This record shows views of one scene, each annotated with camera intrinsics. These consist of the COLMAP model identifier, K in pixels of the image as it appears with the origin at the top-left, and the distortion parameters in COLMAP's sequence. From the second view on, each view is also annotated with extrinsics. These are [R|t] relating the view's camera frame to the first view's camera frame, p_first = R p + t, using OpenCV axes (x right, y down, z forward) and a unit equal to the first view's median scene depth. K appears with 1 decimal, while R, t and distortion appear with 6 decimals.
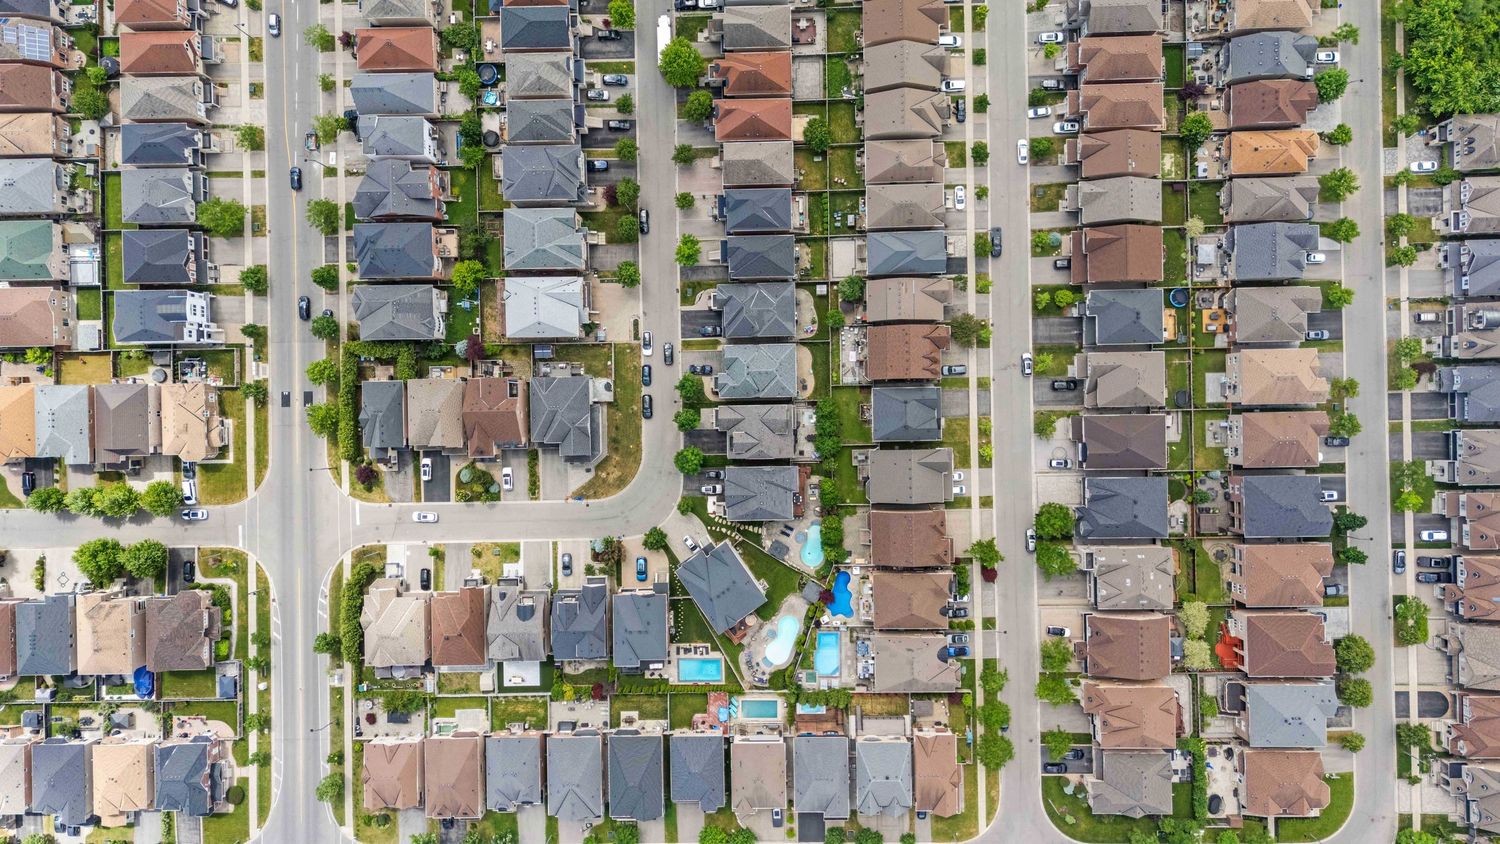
lens RADIAL K [[1104.6, 0, 740.7], [0, 1104.6, 411.0], [0, 0, 1]] dist [0.058944, -0.060615]
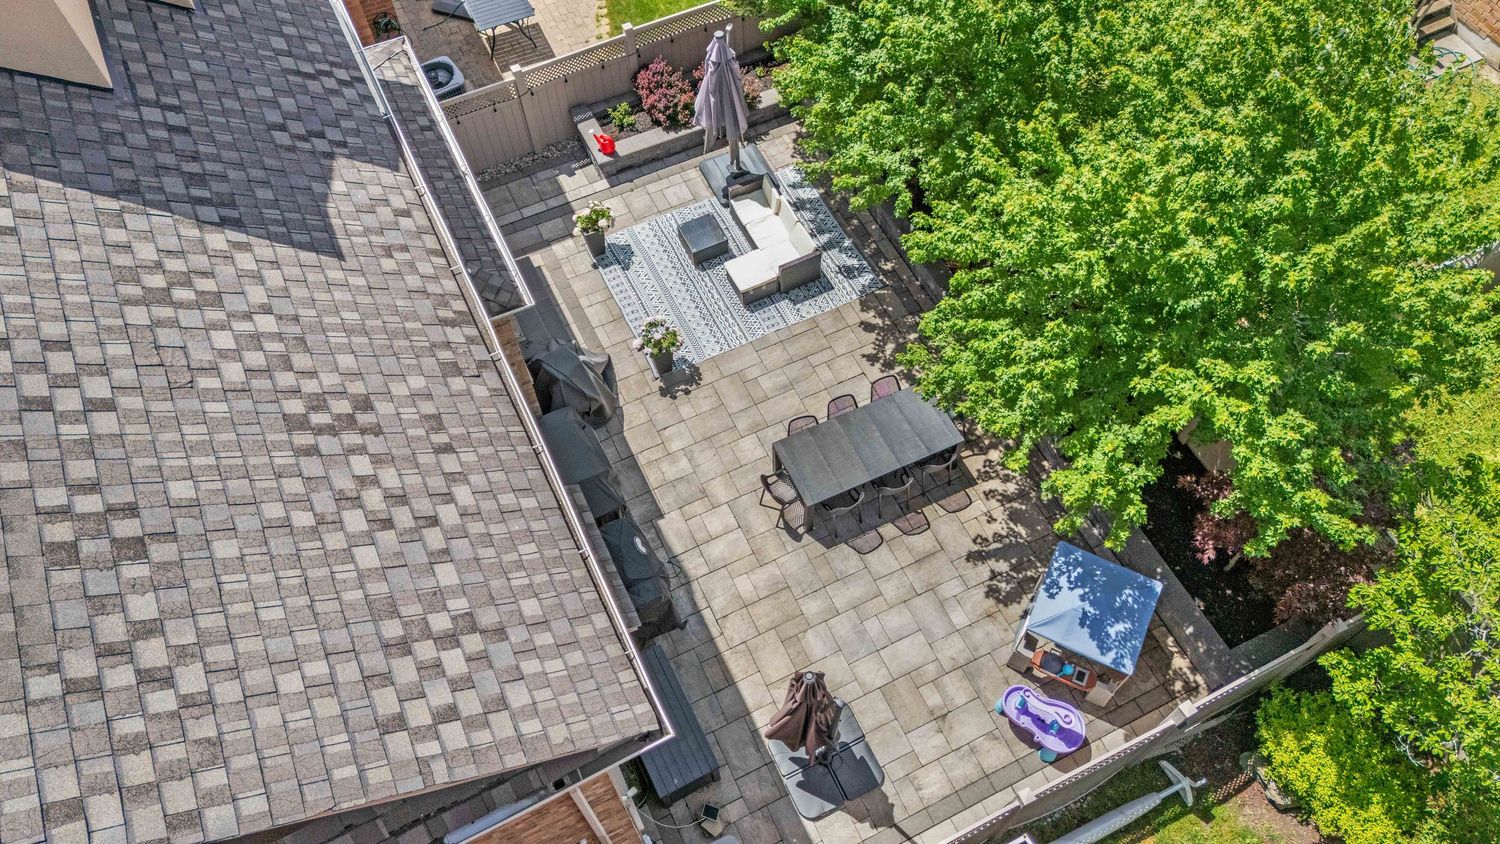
lens RADIAL K [[1104.6, 0, 759.6], [0, 1104.6, 407.4], [0, 0, 1]] dist [0.058944, -0.060615]
pose [[0.903512, -0.345492, 0.253579, 0.043982], [0.427352, 0.770777, -0.472517, 0.049272], [-0.032202, 0.535292, 0.844053, 0.944218]]
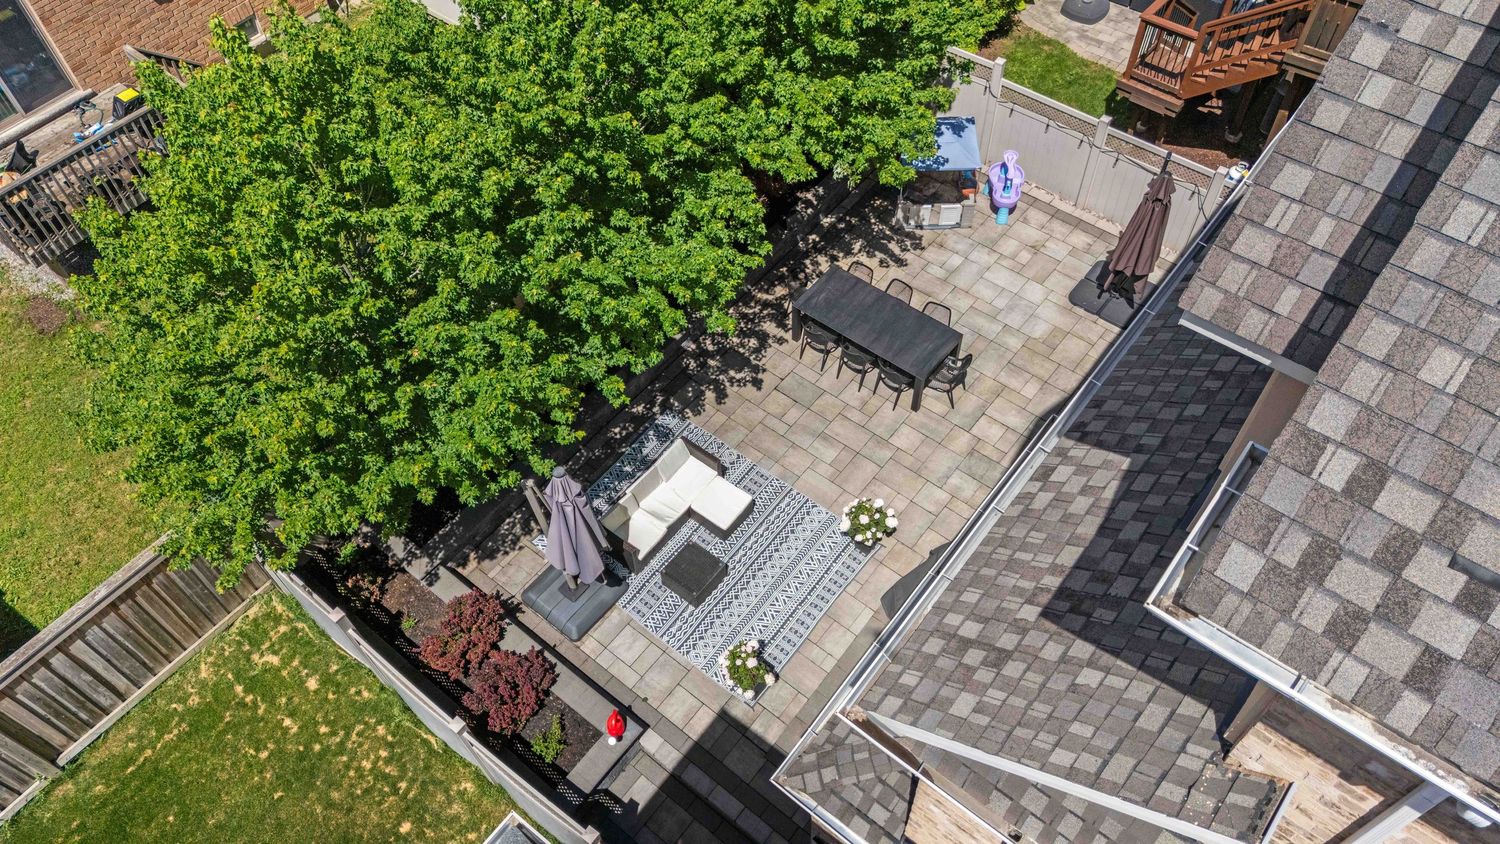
lens RADIAL K [[1104.6, 0, 747.0], [0, 1104.6, 422.2], [0, 0, 1]] dist [0.058944, -0.060615]
pose [[-0.773275, -0.473665, 0.421531, 0.038926], [0.631448, -0.635677, 0.444059, -0.014497], [0.057622, 0.609554, 0.790647, 0.946658]]
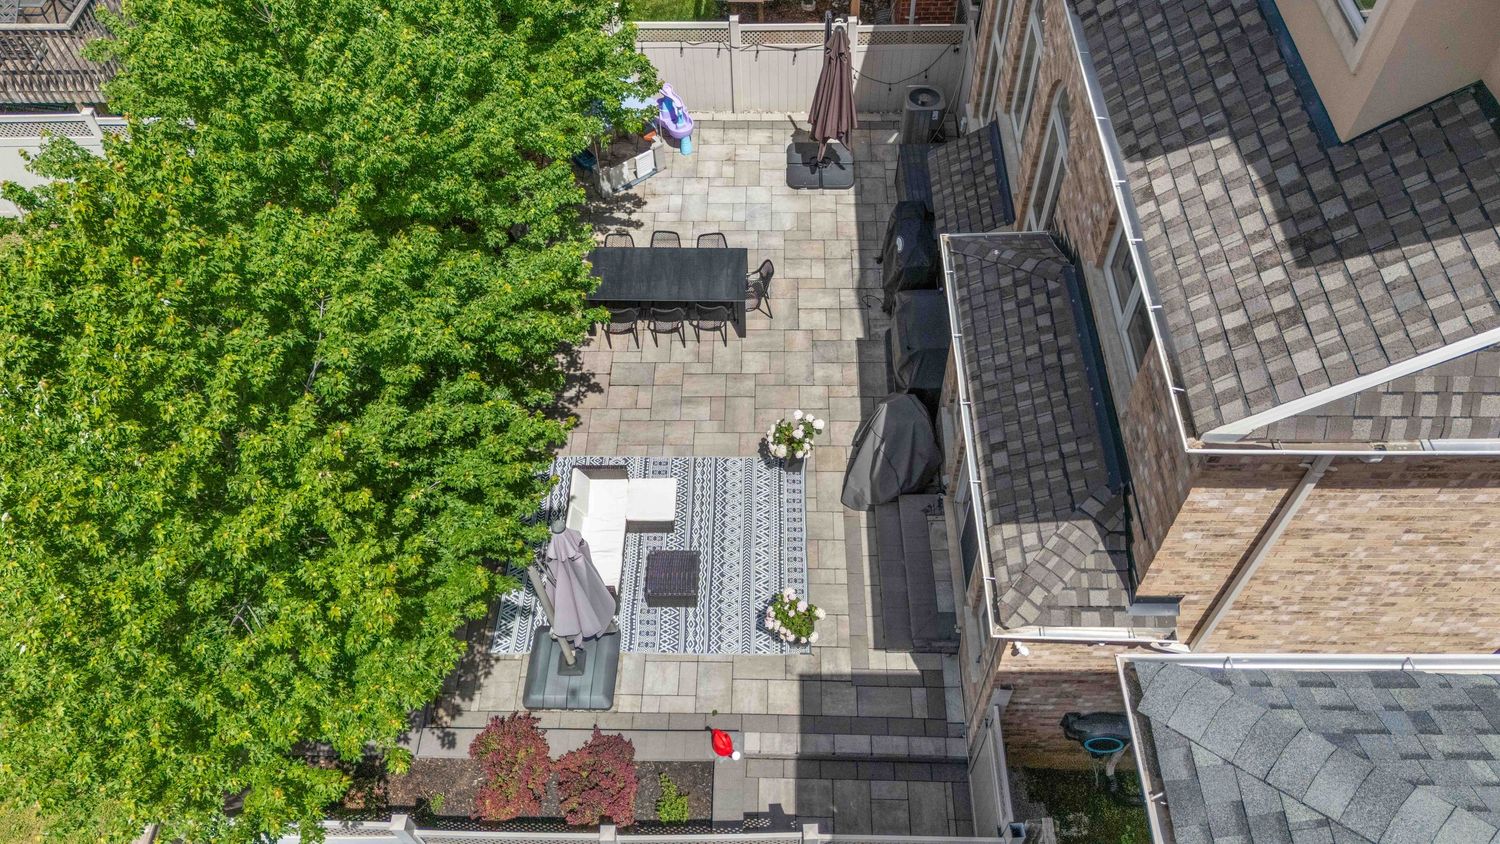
lens RADIAL K [[1104.6, 0, 747.4], [0, 1104.6, 426.4], [0, 0, 1]] dist [0.058944, -0.060615]
pose [[-0.997671, 0.012645, 0.067029, 0.055033], [0.029973, -0.801456, 0.597302, -0.022364], [0.061274, 0.597920, 0.799211, 0.949433]]
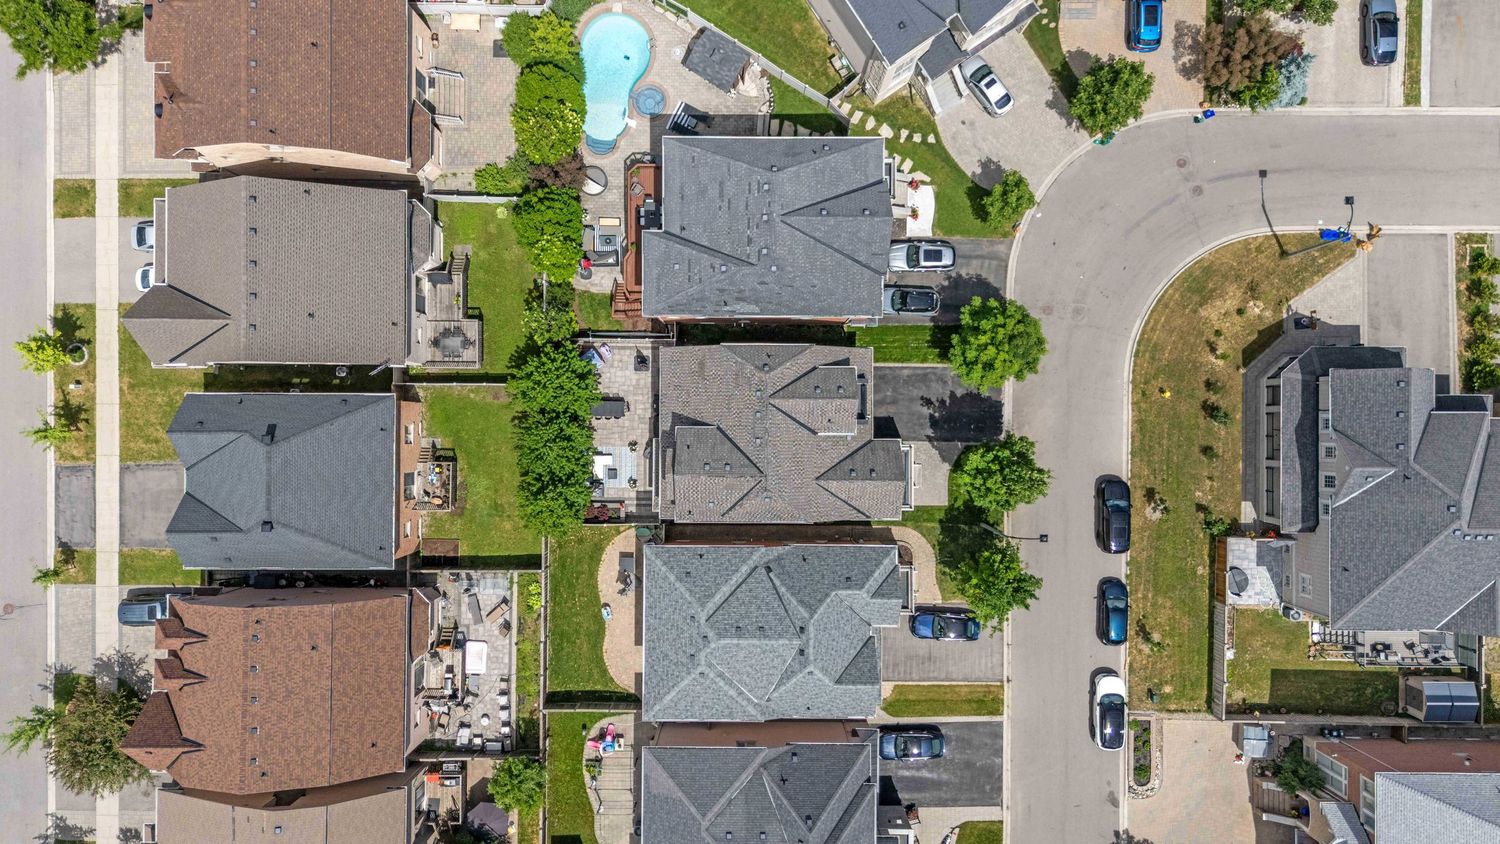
lens RADIAL K [[1104.6, 0, 759.1], [0, 1104.6, 432.9], [0, 0, 1]] dist [0.058944, -0.060615]
pose [[-0.999261, -0.022970, 0.030816, 0.009997], [0.022827, -0.999727, -0.004997, 0.020041], [0.030922, -0.004290, 0.999513, 0.676121]]
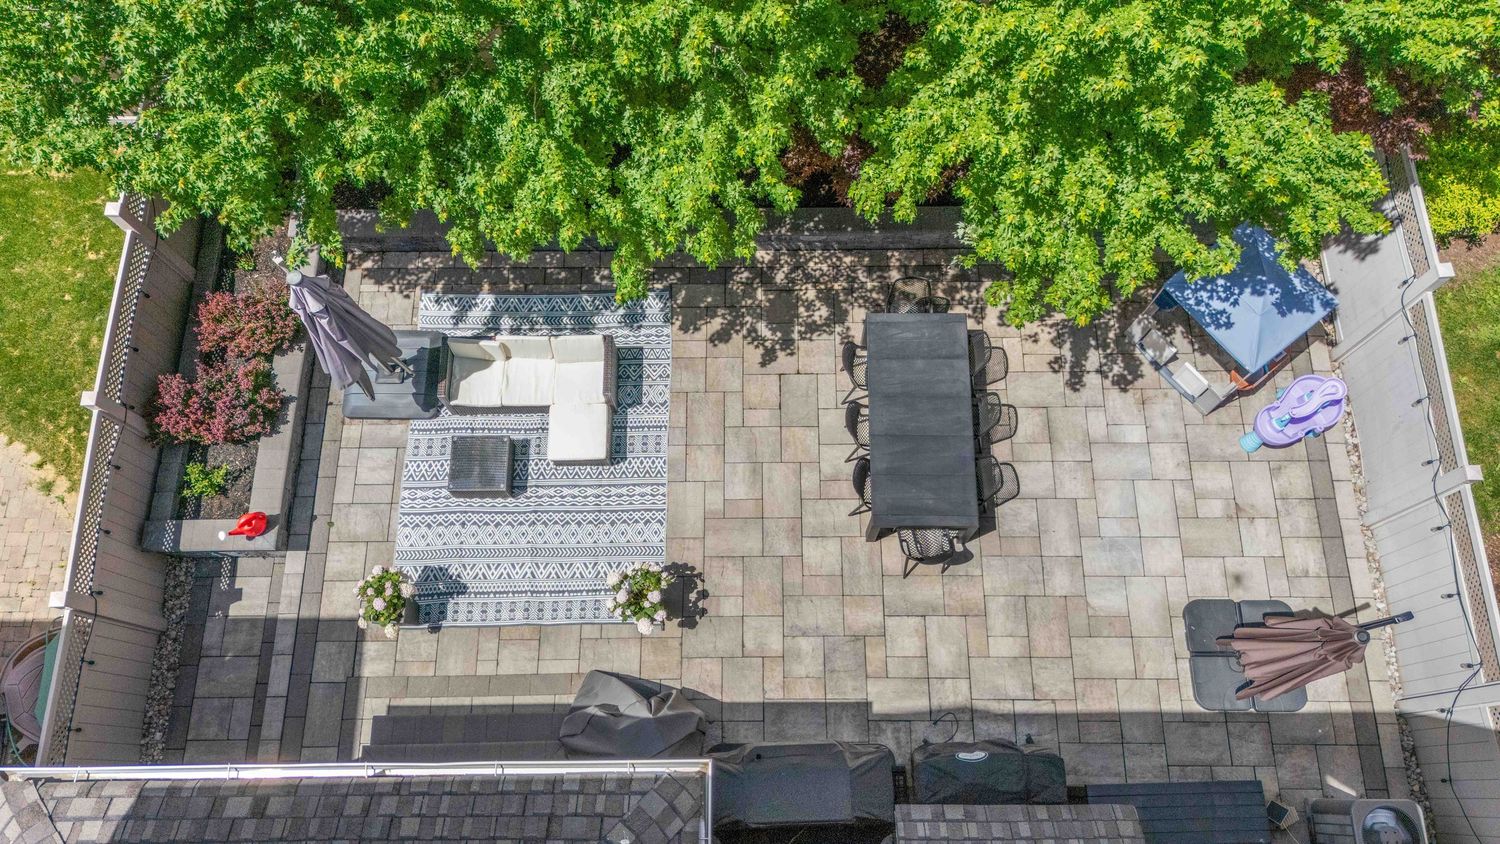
lens RADIAL K [[1104.6, 0, 749.1], [0, 1104.6, 418.2], [0, 0, 1]] dist [0.058944, -0.060615]
pose [[0.008937, -0.931372, 0.363960, 0.046891], [0.999922, 0.005138, -0.011405, 0.017629], [0.008752, 0.364033, 0.931345, 0.952624]]
